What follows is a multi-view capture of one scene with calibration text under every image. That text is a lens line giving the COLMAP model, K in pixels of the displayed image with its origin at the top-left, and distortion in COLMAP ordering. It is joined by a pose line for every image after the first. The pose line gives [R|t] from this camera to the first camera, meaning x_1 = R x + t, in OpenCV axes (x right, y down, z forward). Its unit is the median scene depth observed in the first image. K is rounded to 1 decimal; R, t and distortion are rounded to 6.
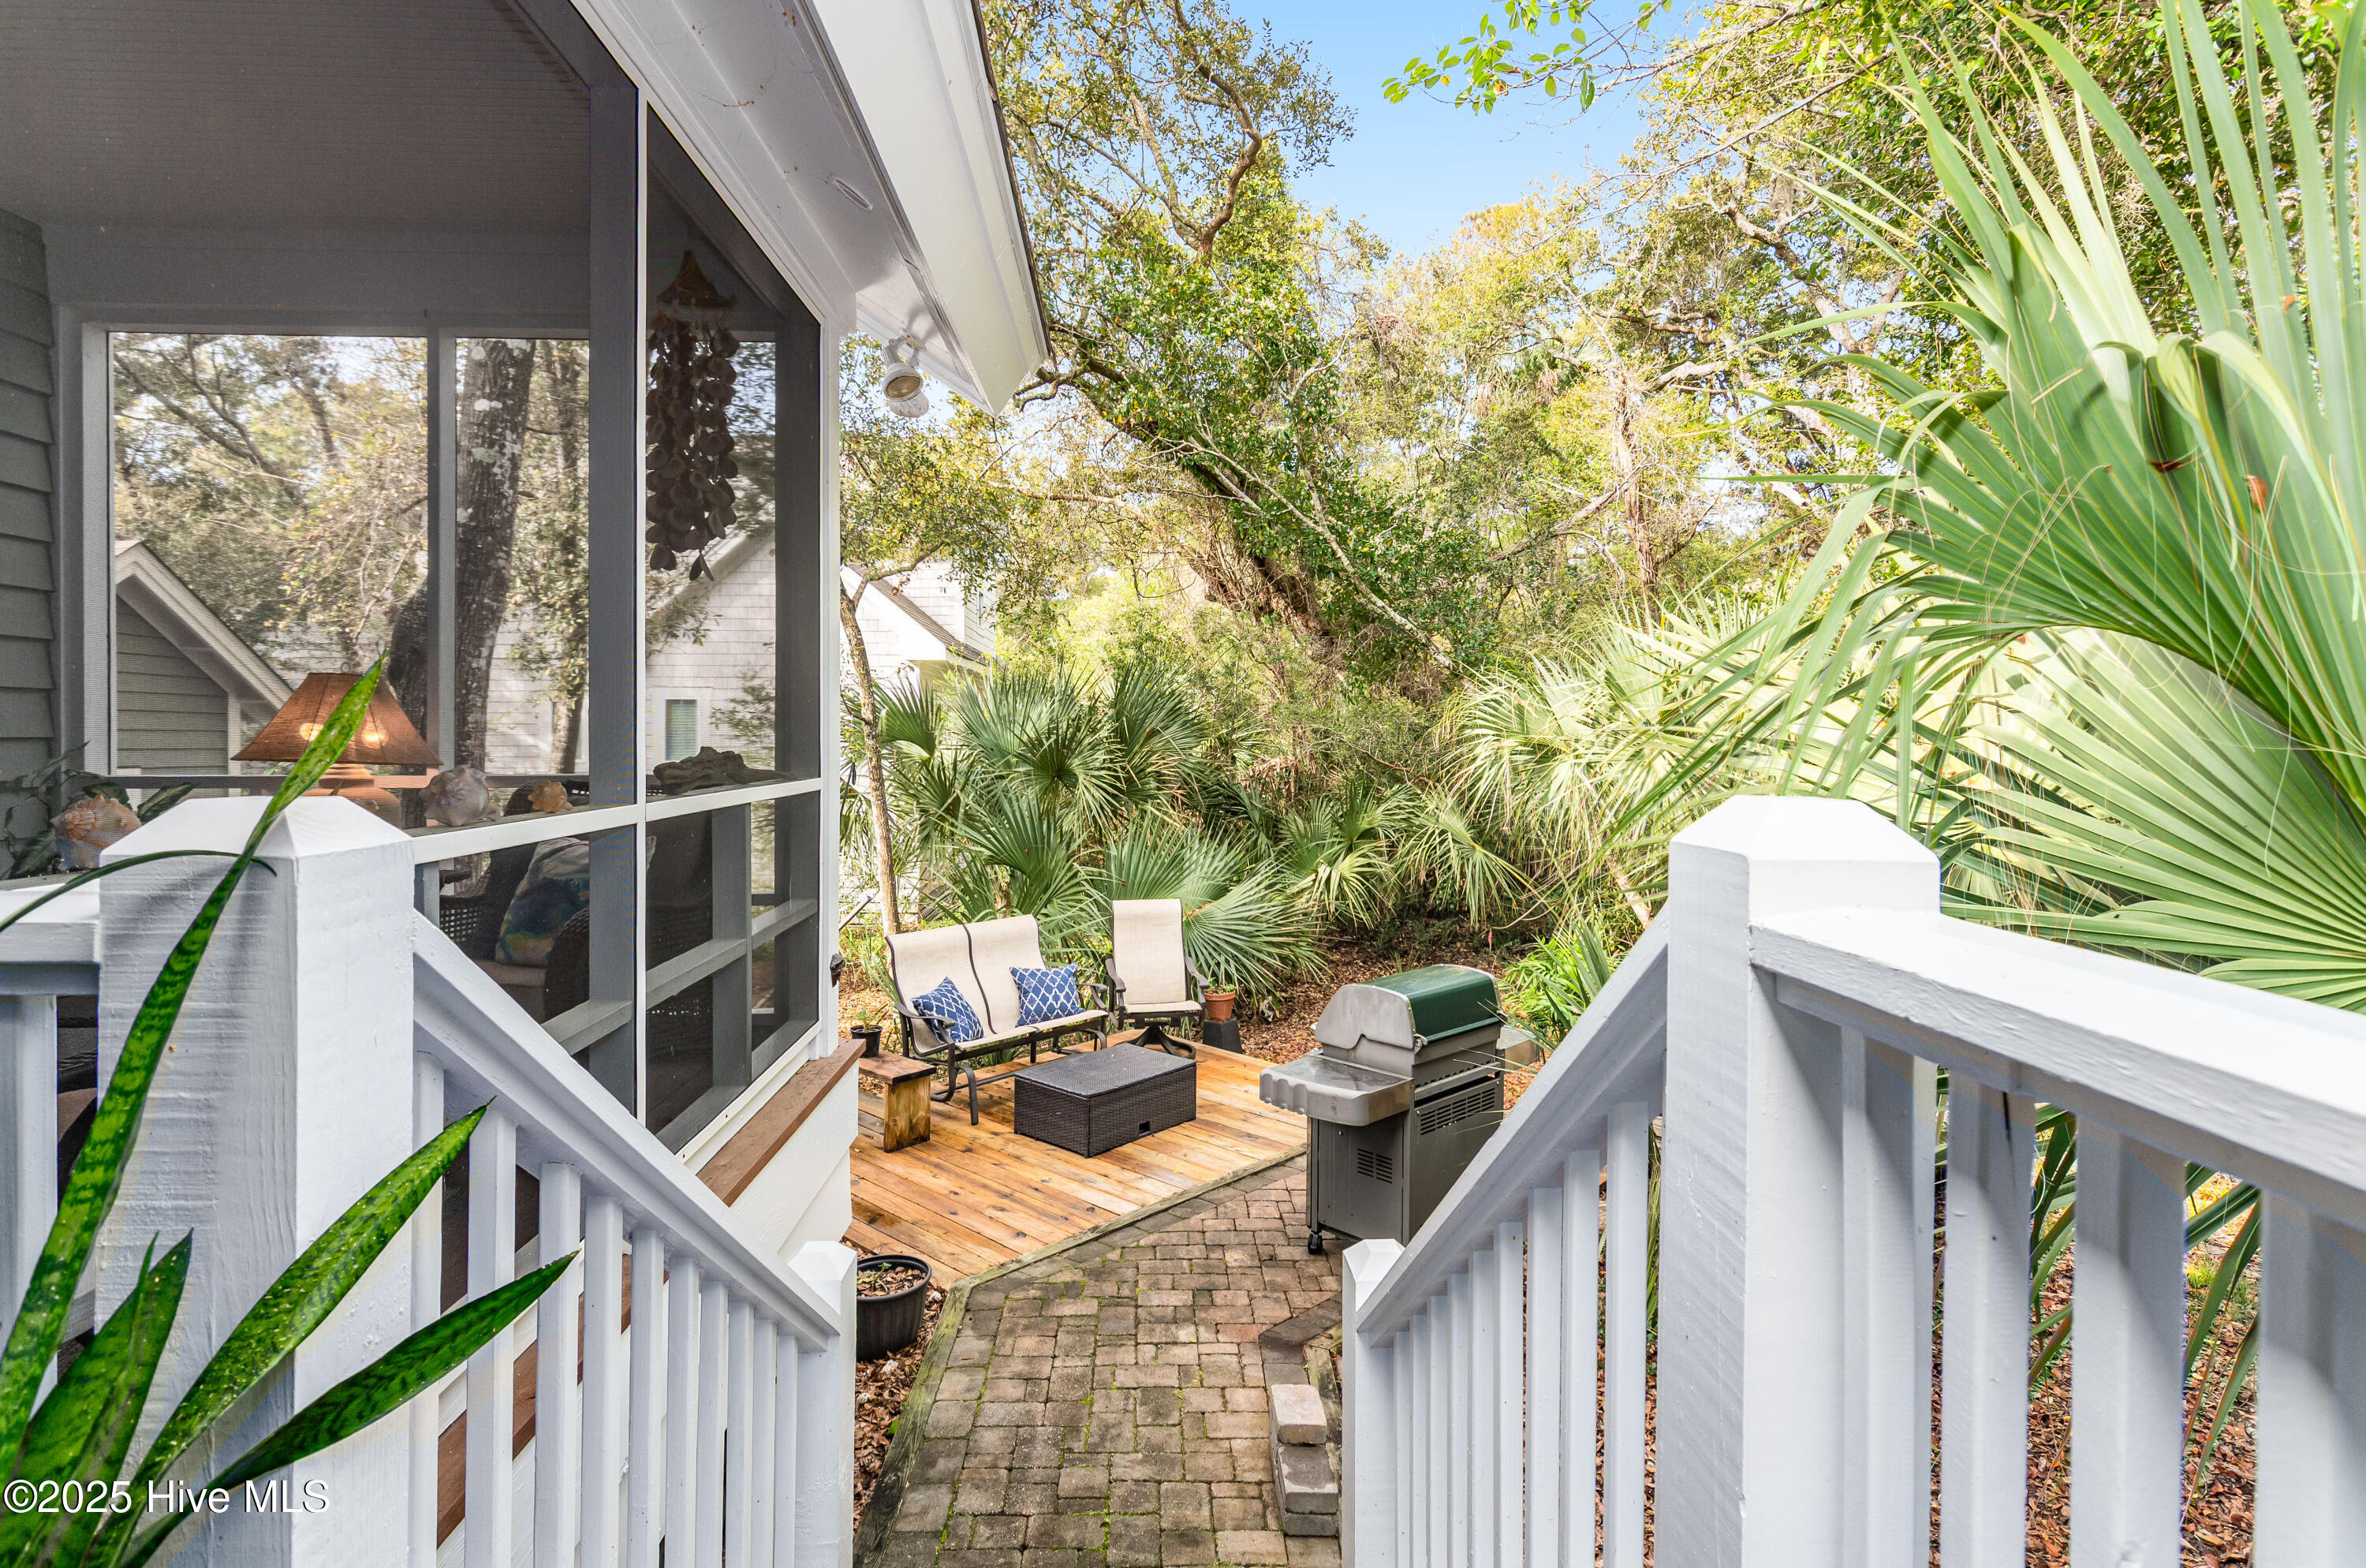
lens RADIAL K [[1171.2, 0, 1174.0], [0, 1171.2, 776.7], [0, 0, 1]] dist [0.003336, 0.001400]
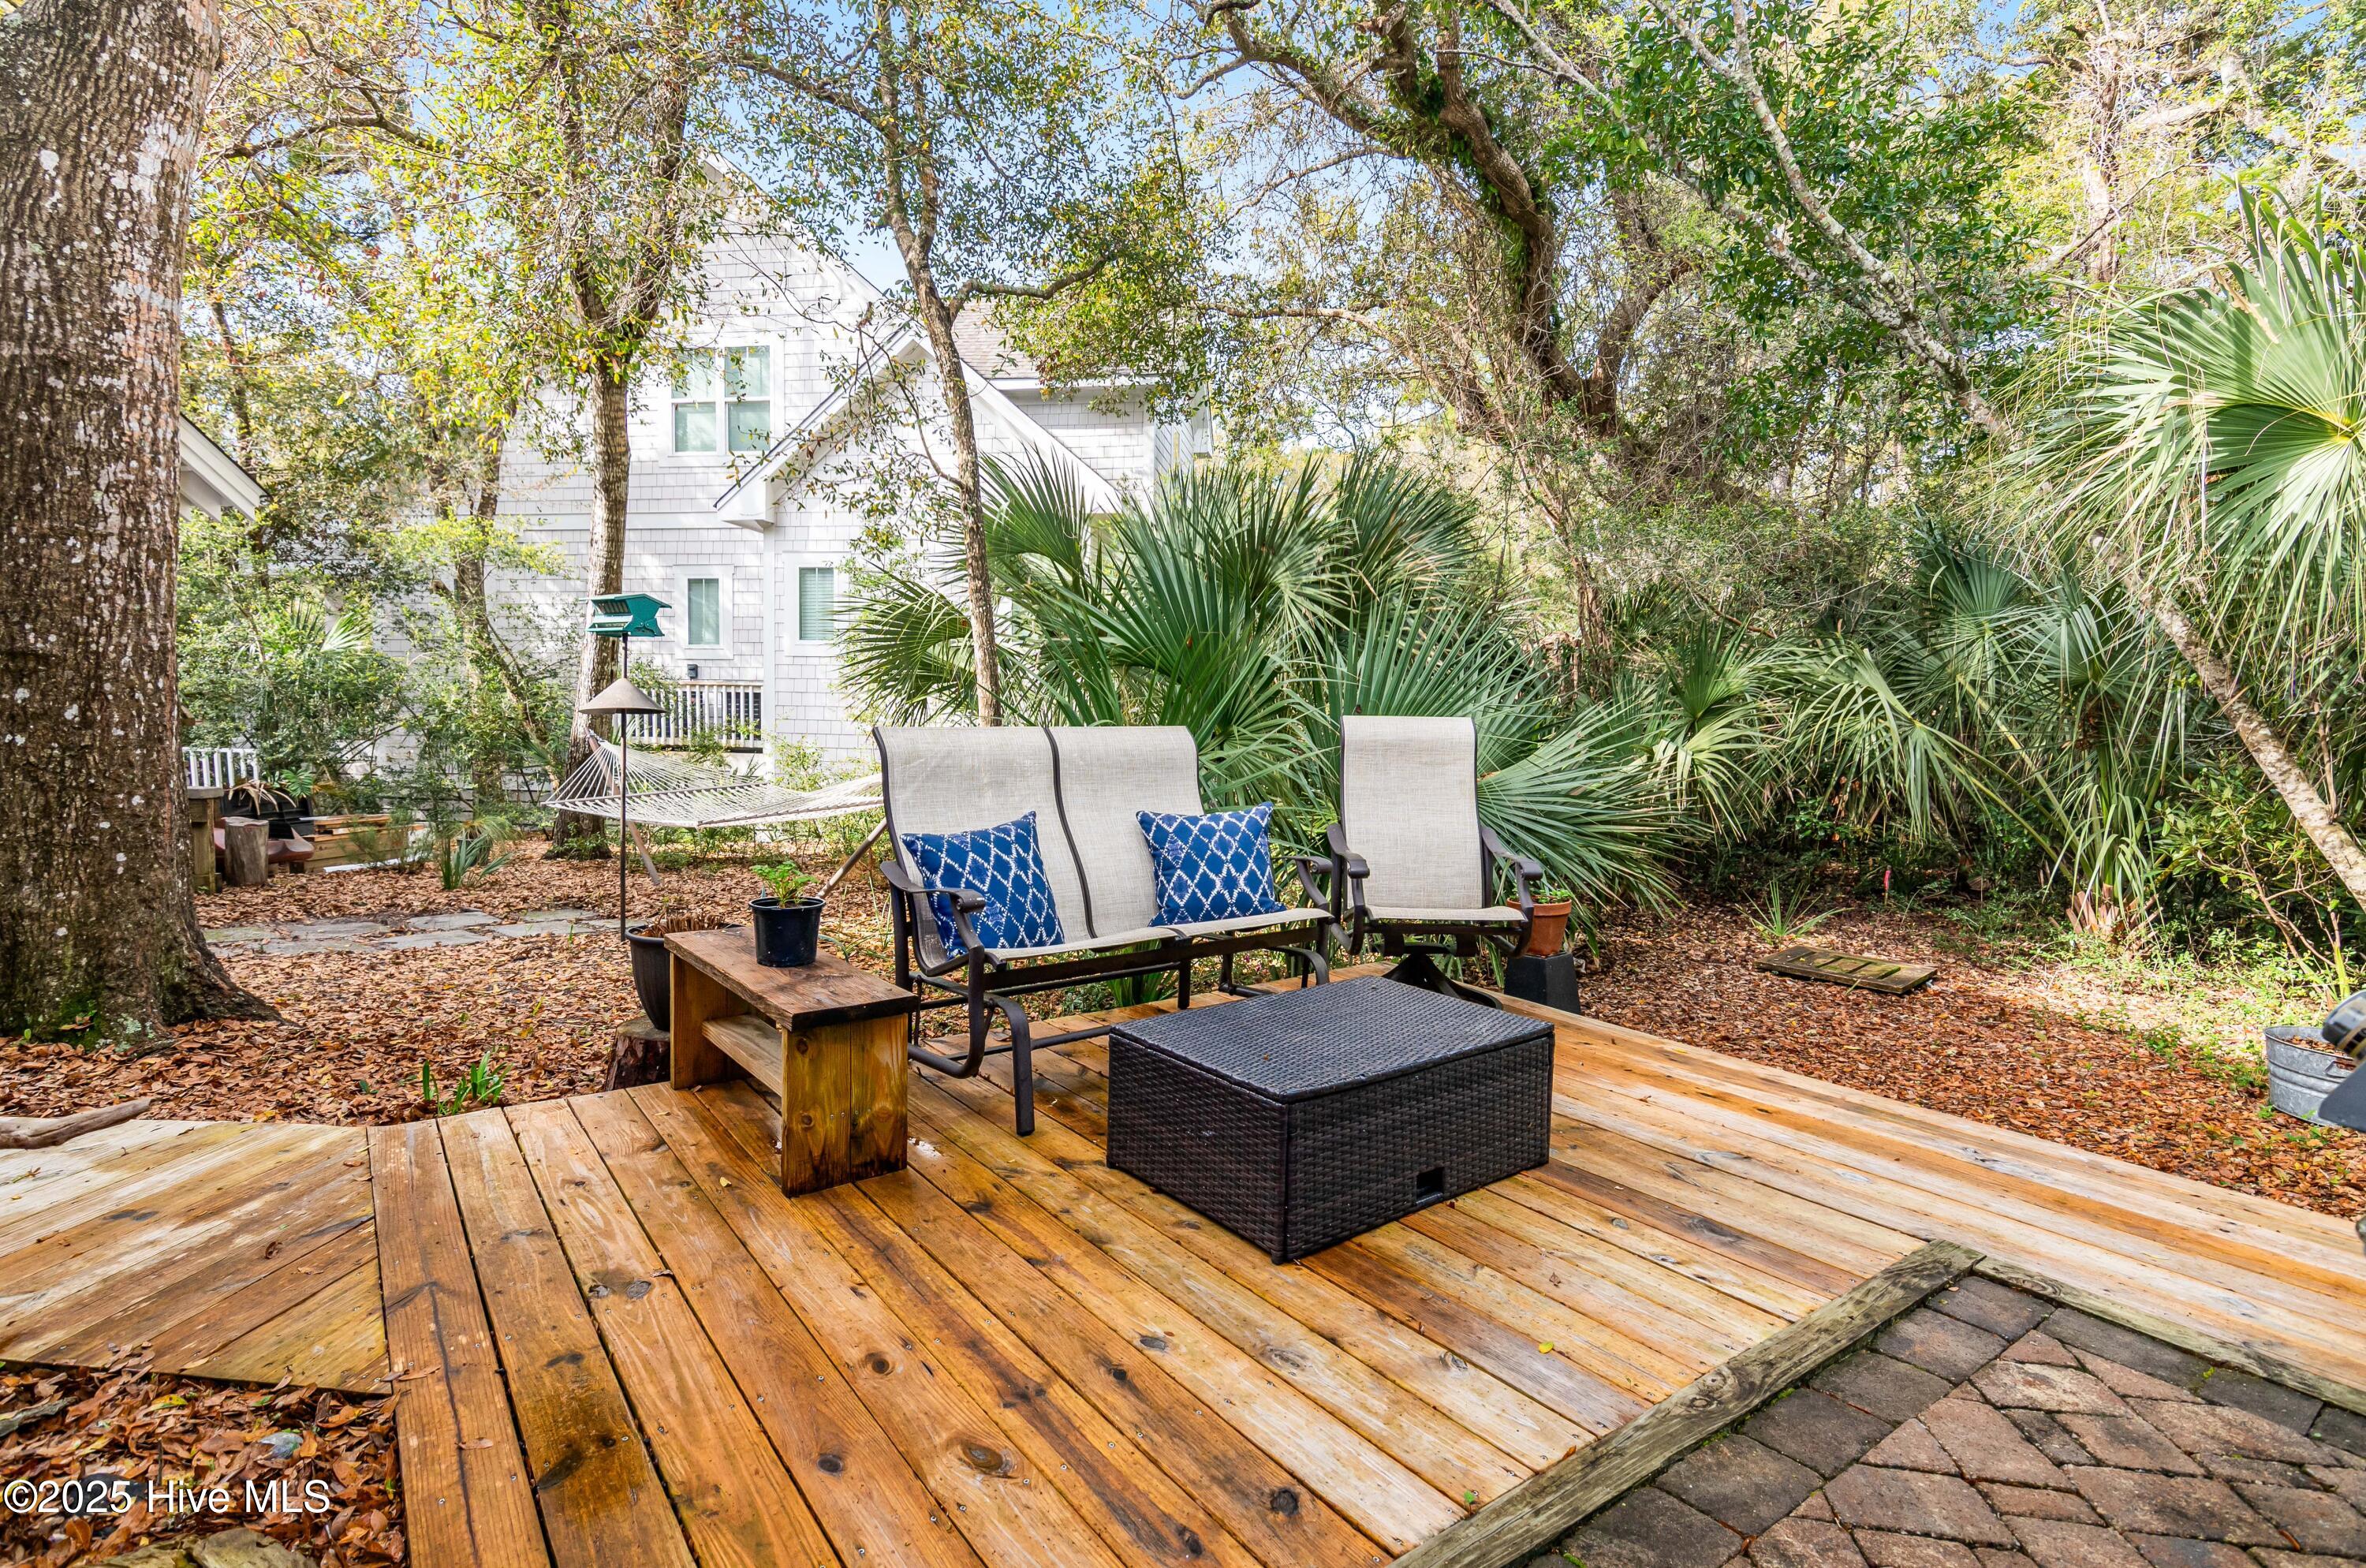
lens RADIAL K [[1171.2, 0, 1174.0], [0, 1171.2, 776.7], [0, 0, 1]] dist [0.003336, 0.001400]
pose [[0.984020, 0.027229, -0.175964, -0.037609], [-0.022174, 0.999285, 0.030633, 0.132078], [0.176672, -0.026242, 0.983920, 0.517538]]
